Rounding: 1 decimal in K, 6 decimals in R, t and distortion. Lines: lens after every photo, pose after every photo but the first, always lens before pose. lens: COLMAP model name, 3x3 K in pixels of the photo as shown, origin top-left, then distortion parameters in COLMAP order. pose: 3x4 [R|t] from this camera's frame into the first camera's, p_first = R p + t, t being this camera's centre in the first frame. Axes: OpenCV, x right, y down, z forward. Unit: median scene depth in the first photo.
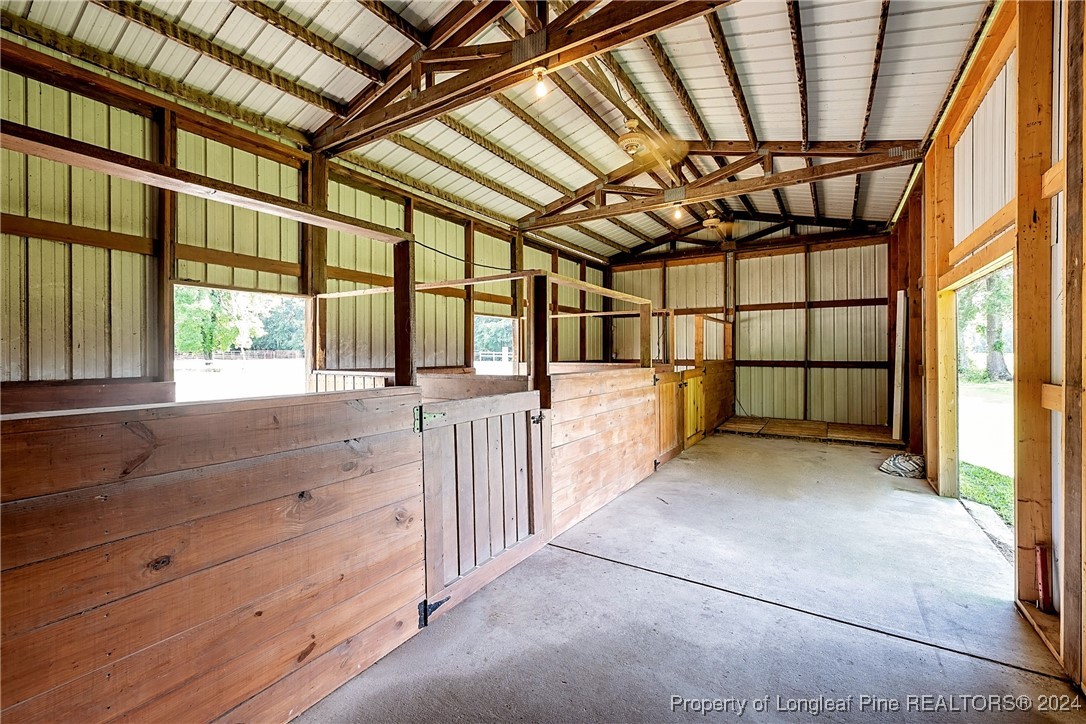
lens RADIAL K [[450.5, 0, 541.0], [0, 450.5, 353.6], [0, 0, 1]] dist [-0.000047, 0.000036]
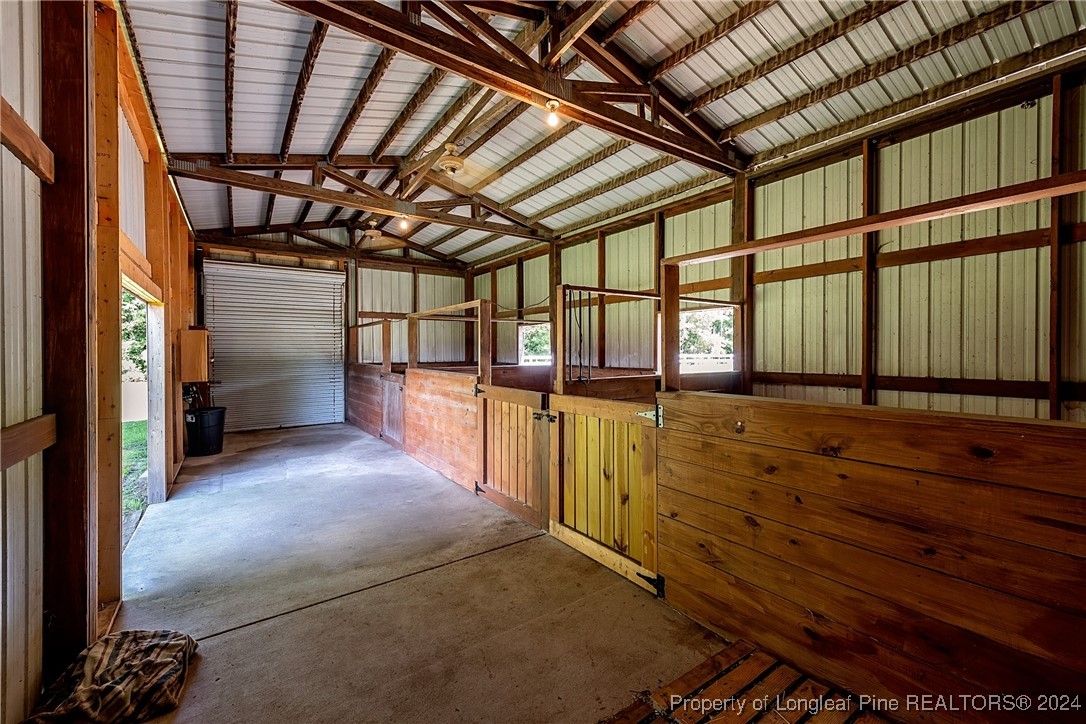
lens RADIAL K [[450.5, 0, 541.0], [0, 450.5, 353.6], [0, 0, 1]] dist [-0.000047, 0.000036]
pose [[-0.375037, 0.010837, -0.926946, 1.003428], [0.002221, 0.999939, 0.010792, -0.021950], [0.927007, 0.001989, -0.375038, 1.425375]]
